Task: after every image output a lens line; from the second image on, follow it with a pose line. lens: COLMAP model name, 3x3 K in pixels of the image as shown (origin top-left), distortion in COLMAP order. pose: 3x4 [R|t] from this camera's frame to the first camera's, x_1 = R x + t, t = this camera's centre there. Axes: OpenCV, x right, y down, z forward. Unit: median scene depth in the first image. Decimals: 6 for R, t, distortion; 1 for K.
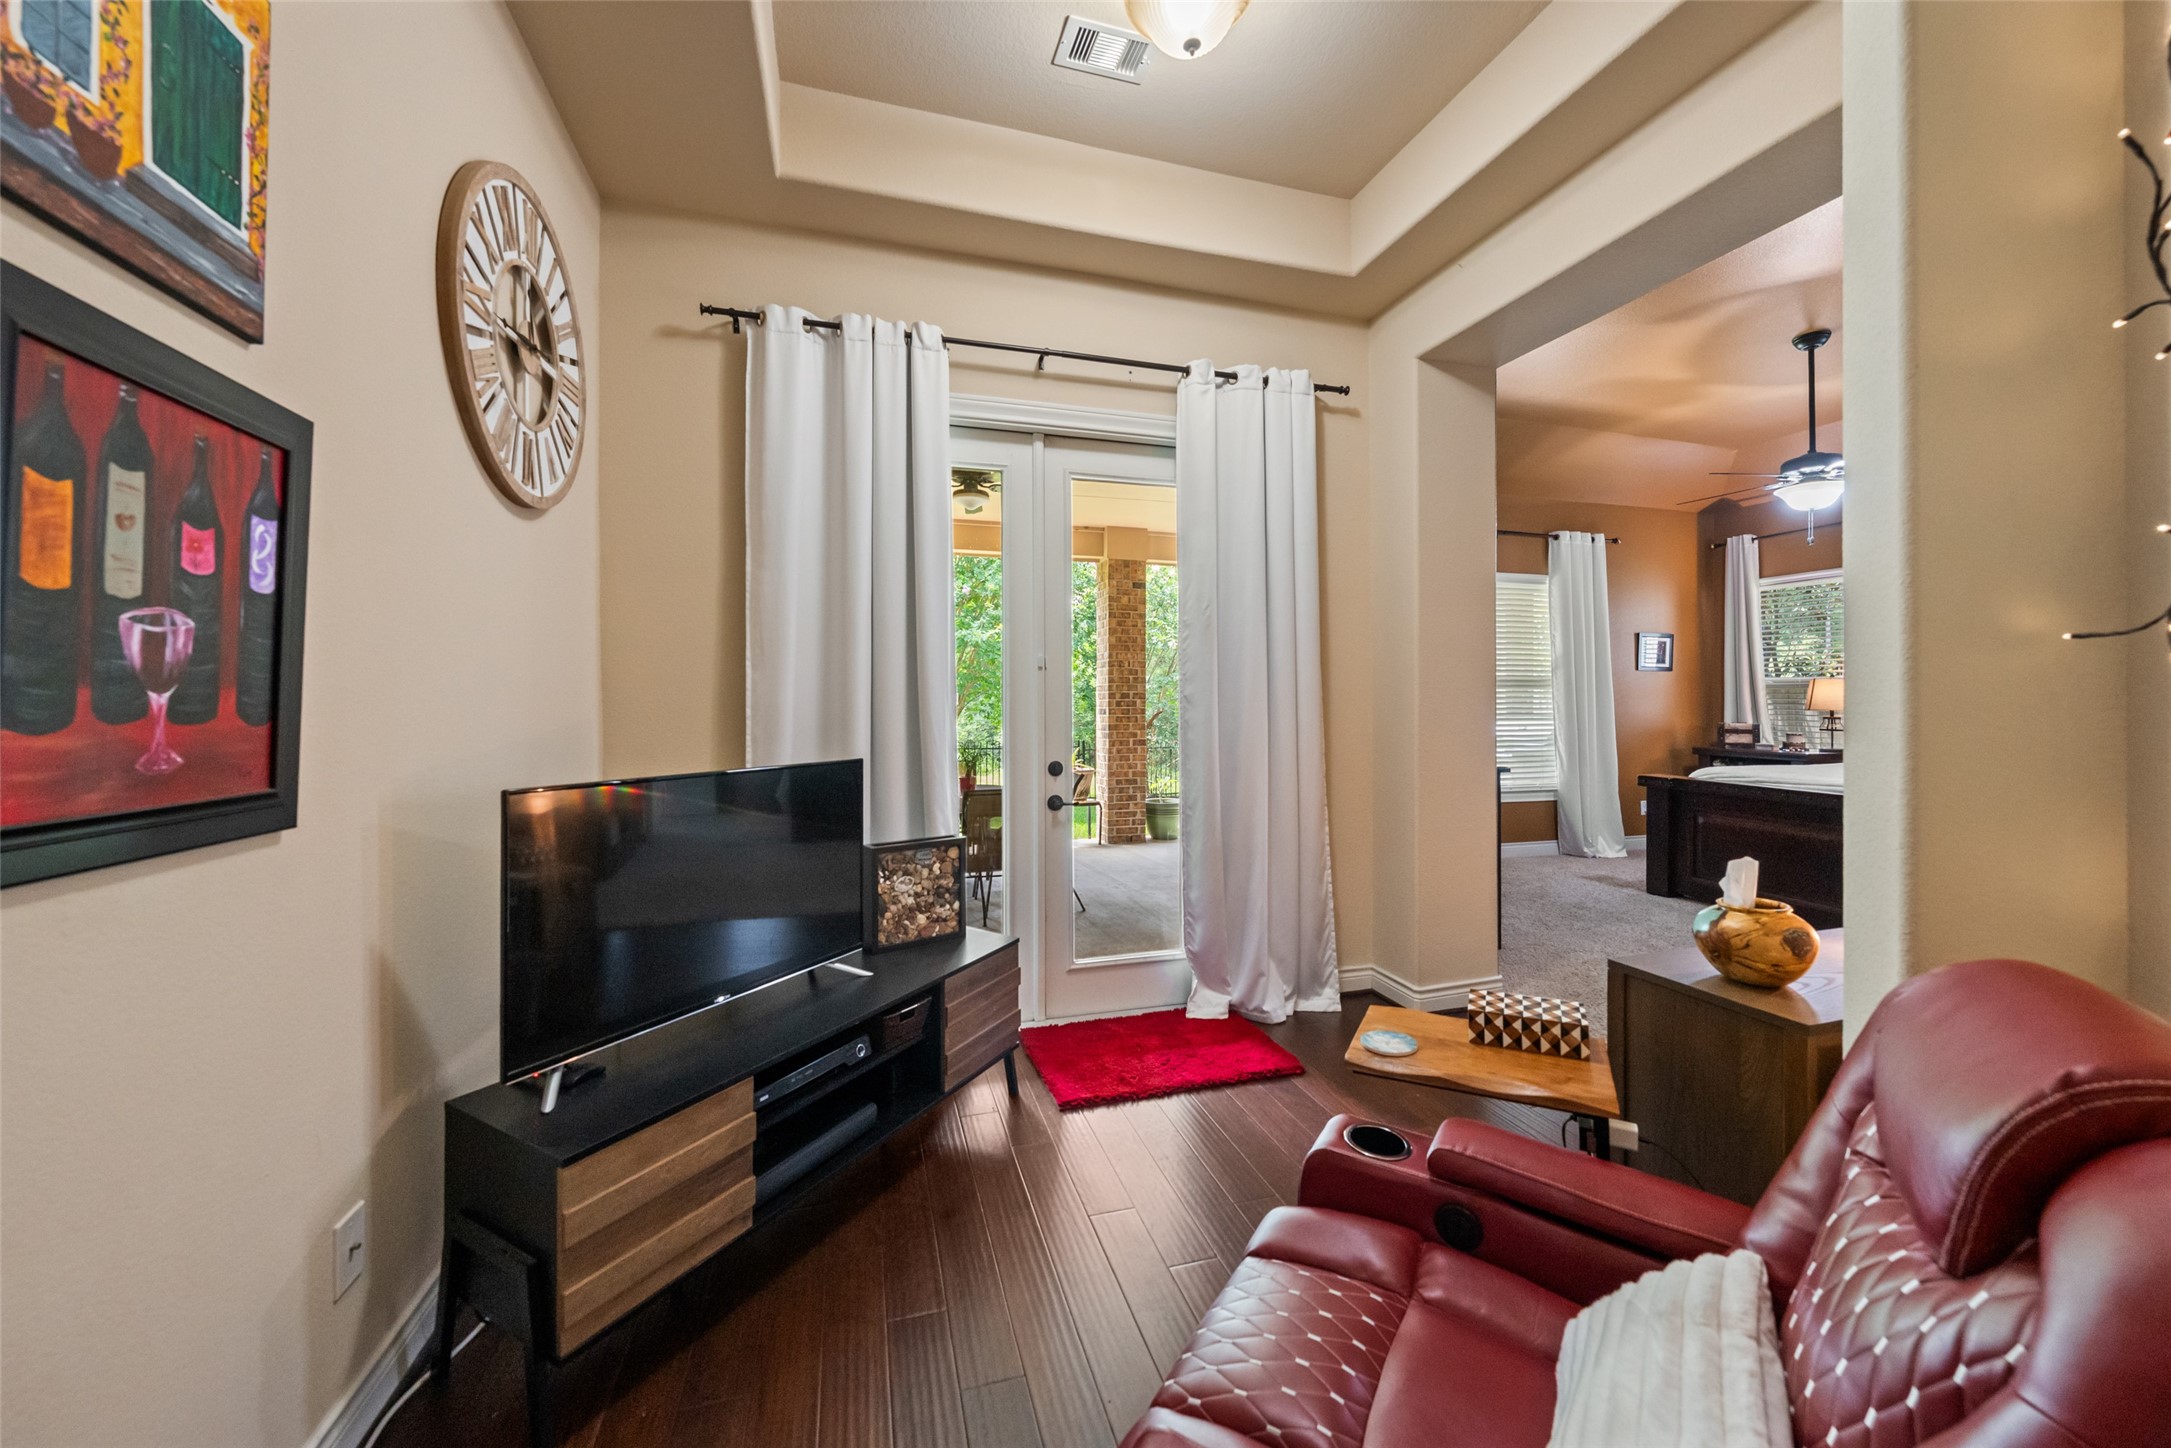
lens RADIAL K [[786.9, 0, 1103.4], [0, 786.9, 689.3], [0, 0, 1]] dist [-0.002377, -0.000017]
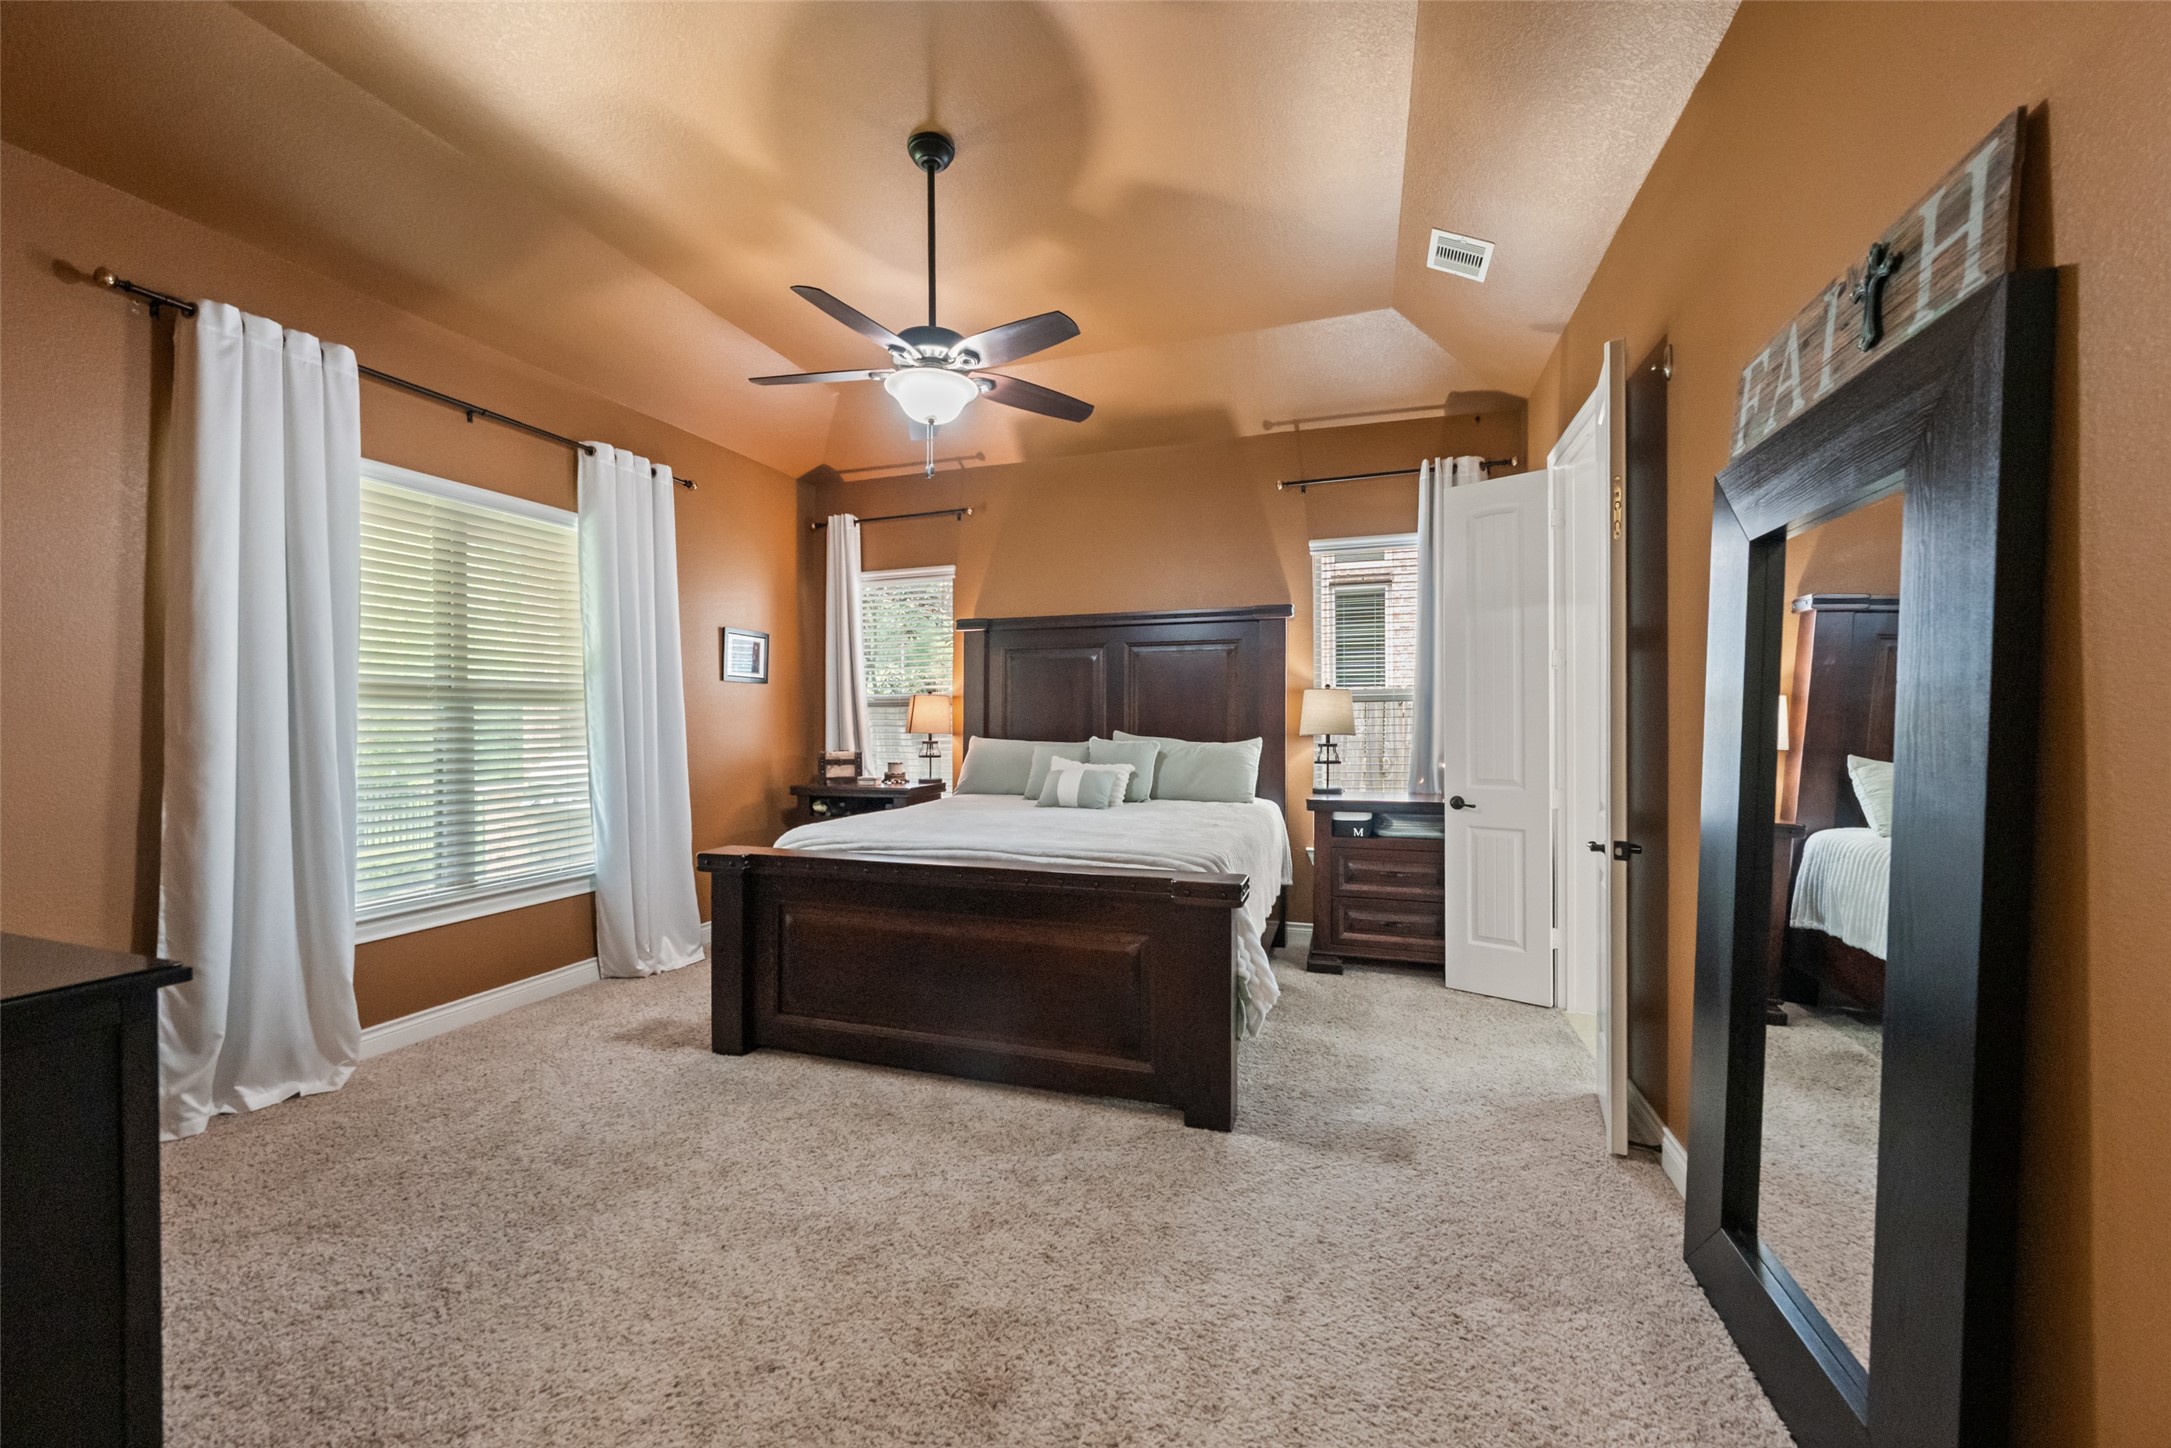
lens RADIAL K [[786.9, 0, 1074.6], [0, 786.9, 723.4], [0, 0, 1]] dist [-0.002377, -0.000017]
pose [[0.569114, -0.009345, 0.822206, 0.295652], [-0.001345, 0.999923, 0.012296, 0.005178], [-0.822258, -0.008103, 0.569058, 0.360895]]
